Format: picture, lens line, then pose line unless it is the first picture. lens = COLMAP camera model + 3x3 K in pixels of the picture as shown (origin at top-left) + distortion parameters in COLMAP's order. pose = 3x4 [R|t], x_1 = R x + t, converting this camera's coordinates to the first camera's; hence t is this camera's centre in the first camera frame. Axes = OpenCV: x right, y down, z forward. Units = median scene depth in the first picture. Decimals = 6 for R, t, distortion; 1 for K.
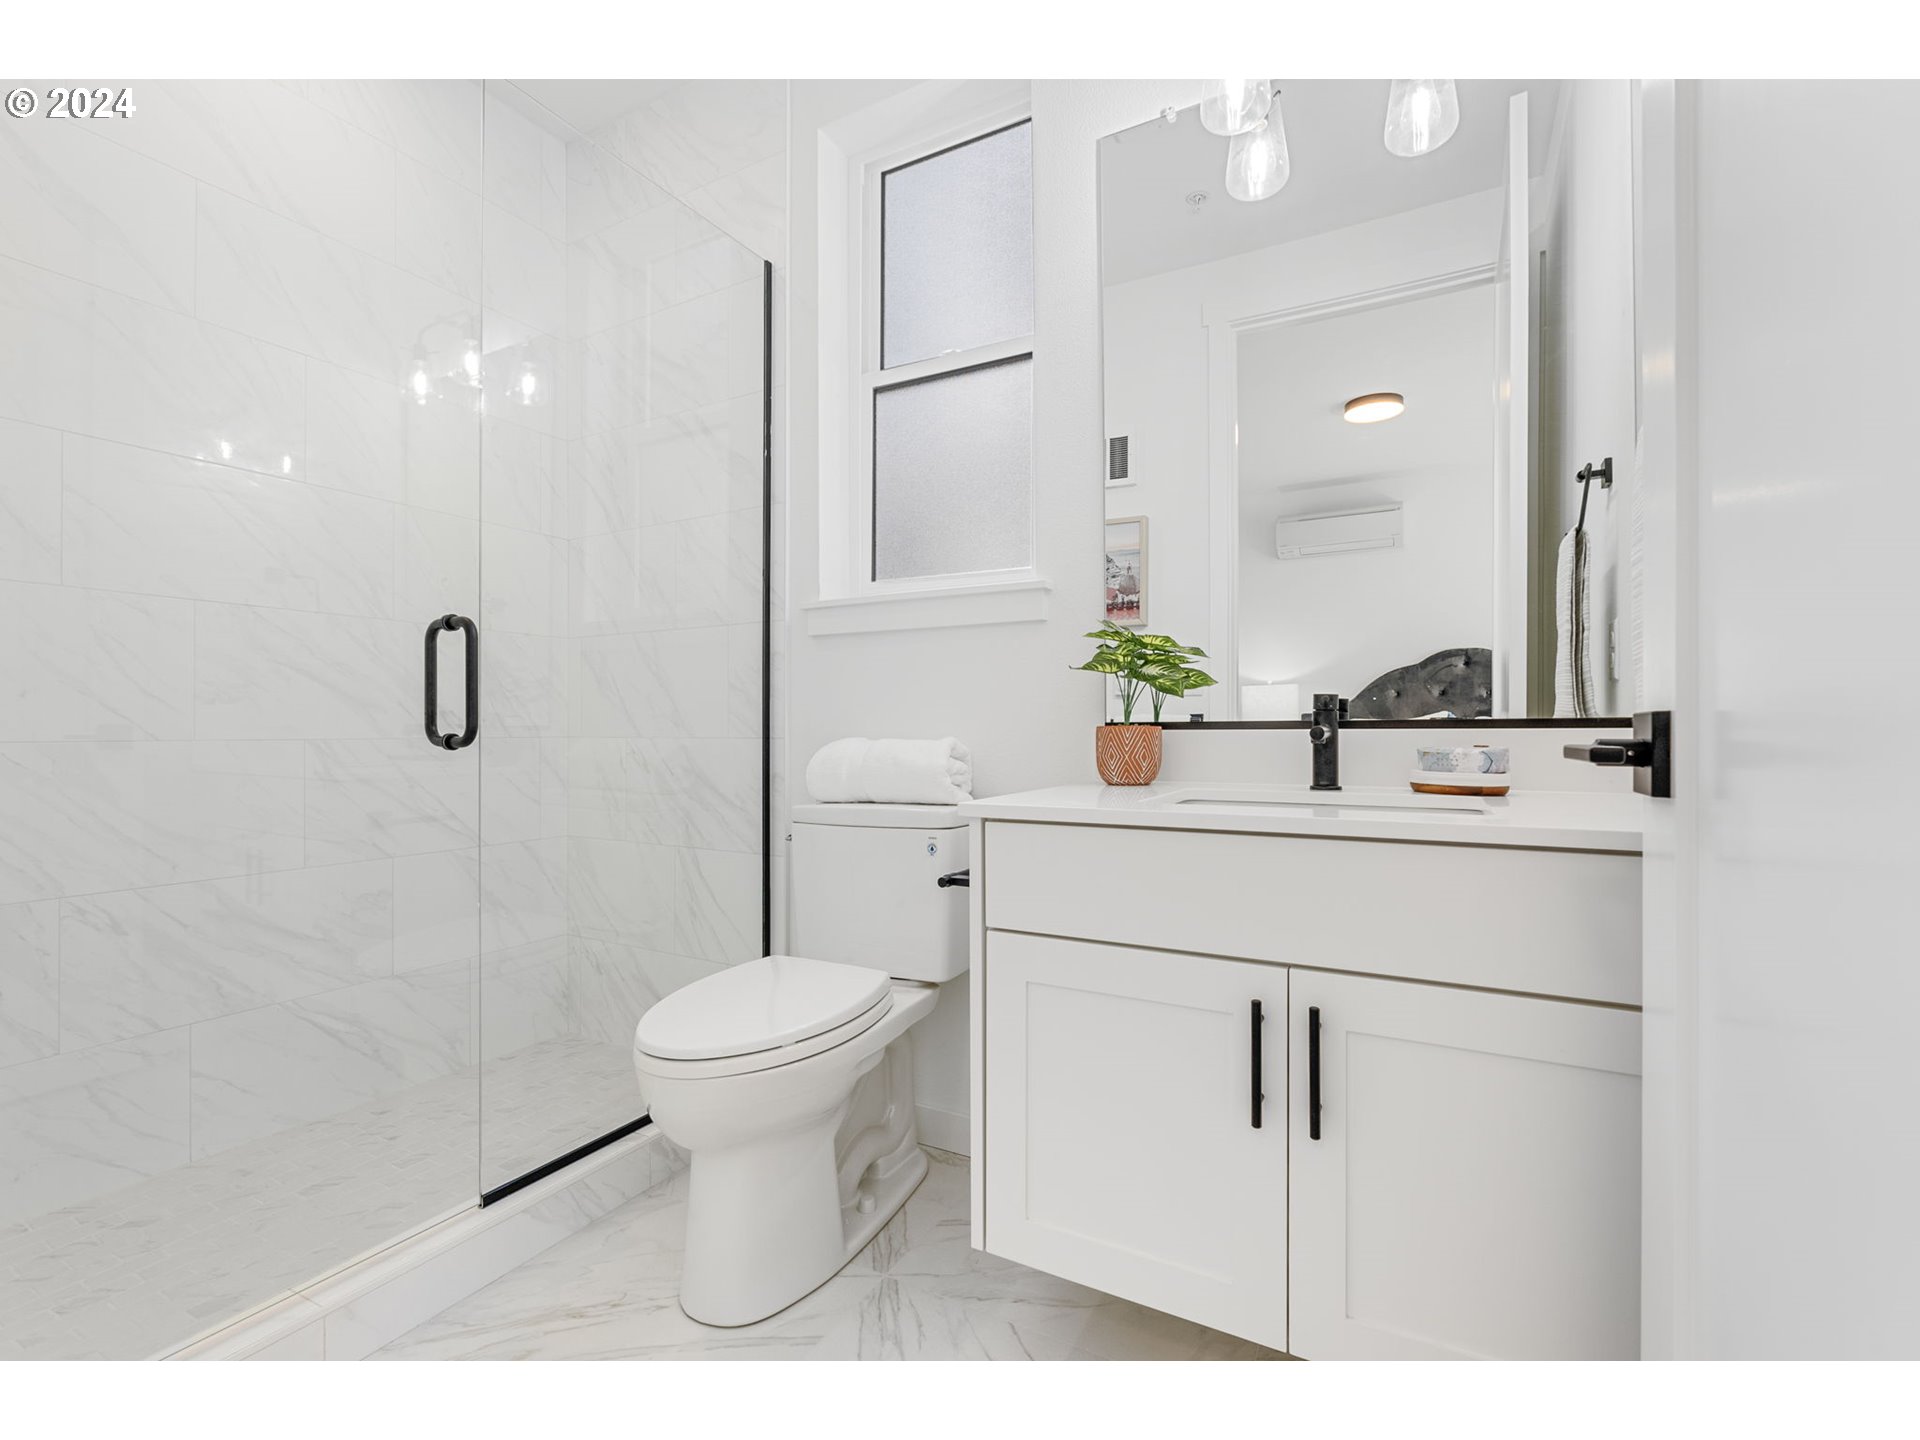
lens RADIAL K [[866.9, 0, 960.0], [0, 866.9, 720.0], [0, 0, 1]] dist [-0.002033, -0.000141]
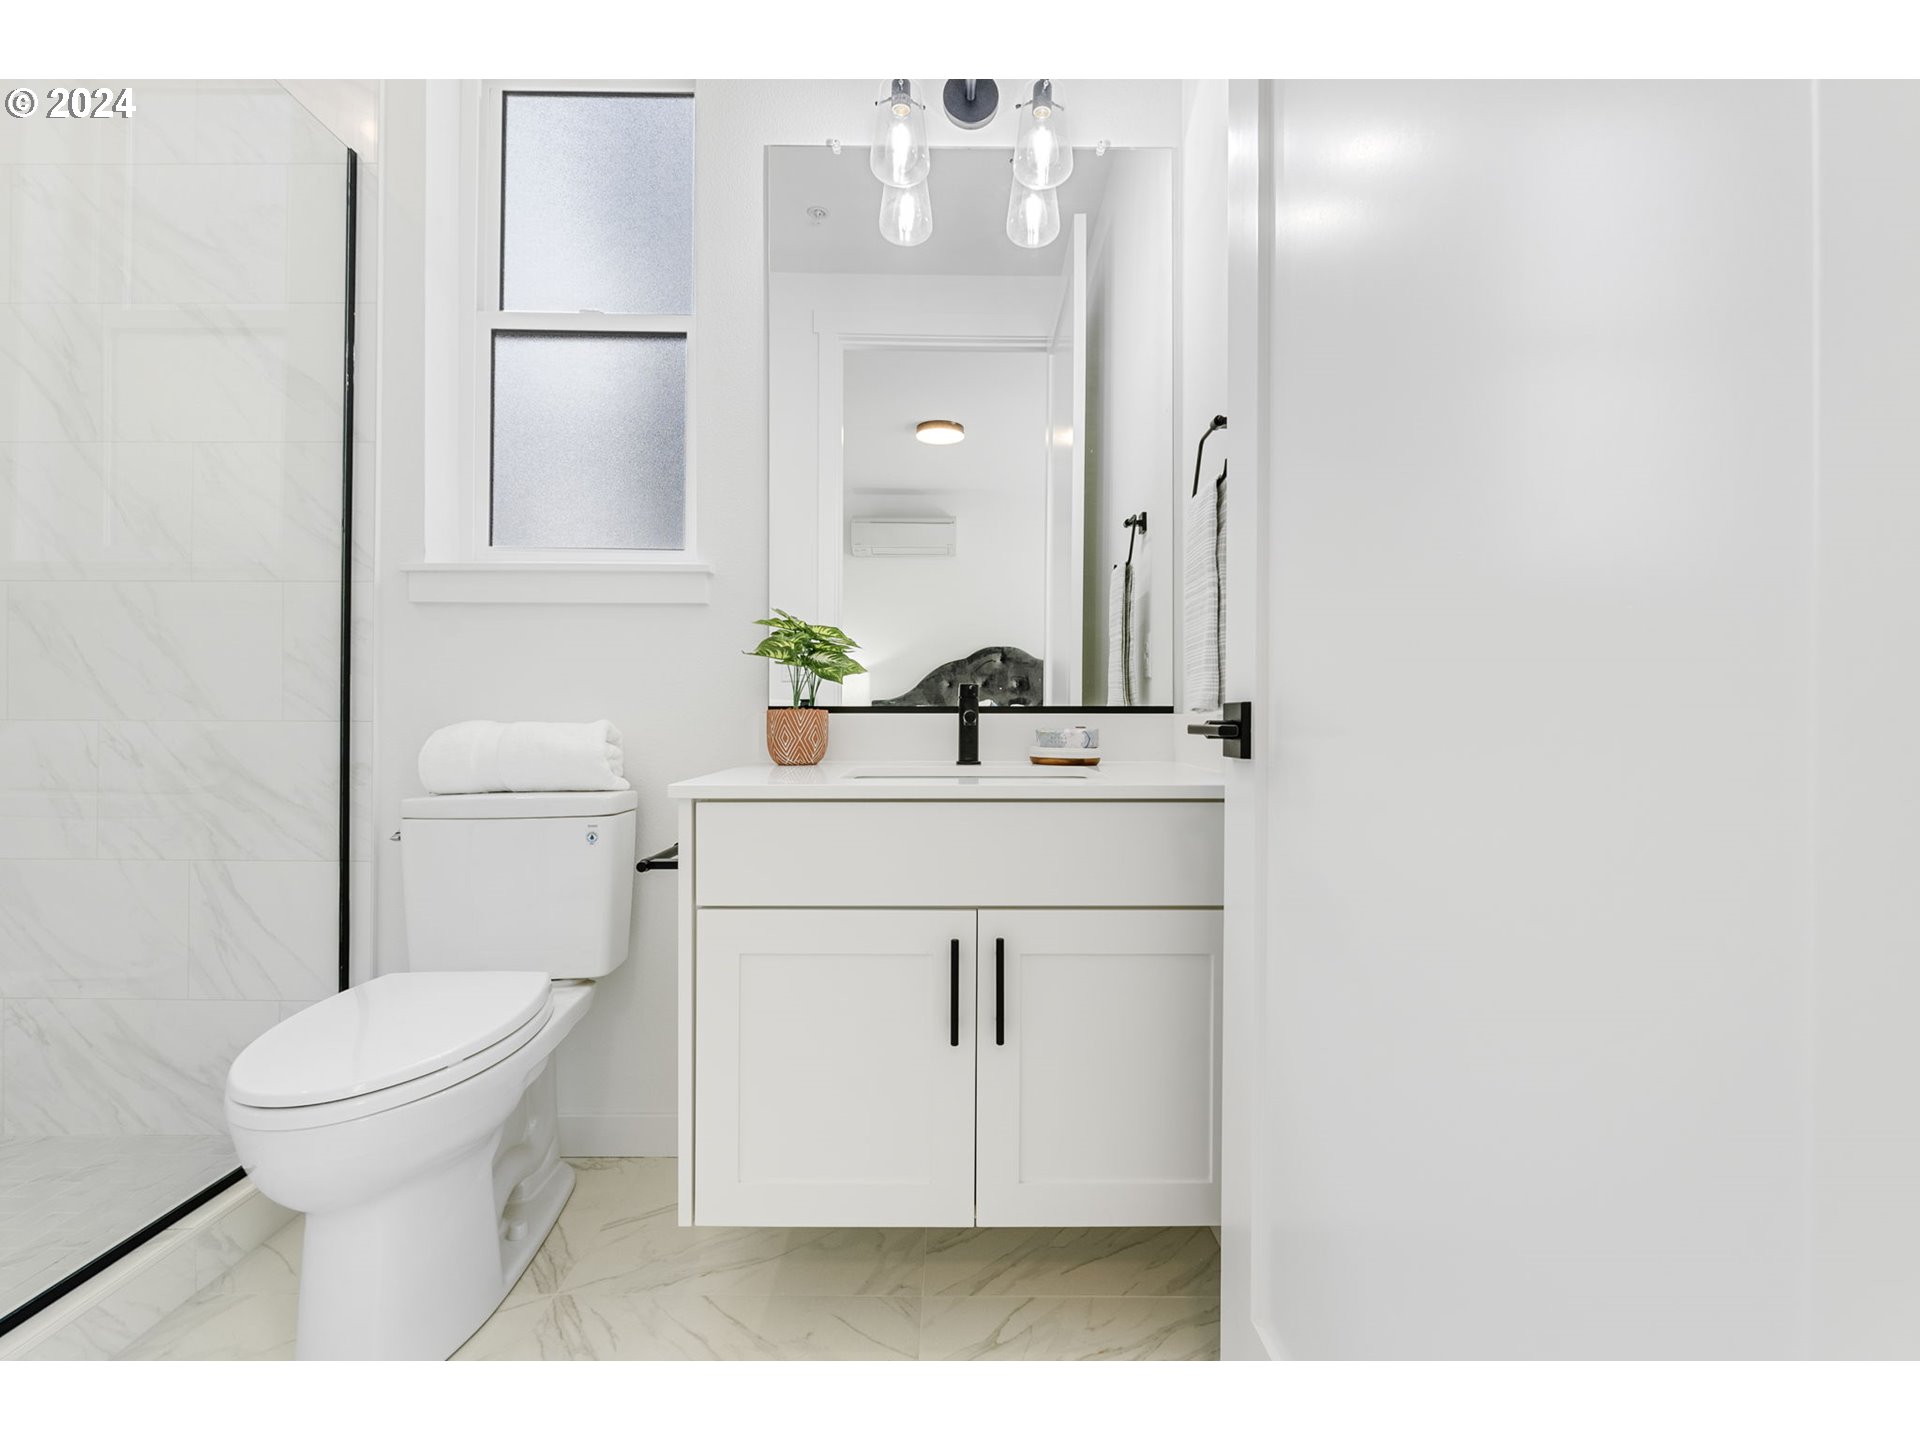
lens RADIAL K [[877.3, 0, 959.2], [0, 877.3, 705.8], [0, 0, 1]] dist [0.001019, -0.000243]
pose [[0.867749, 0.009924, 0.496904, -0.162928], [-0.010277, 0.999945, -0.002025, 0.002219], [-0.496897, -0.003349, 0.867803, -0.033447]]
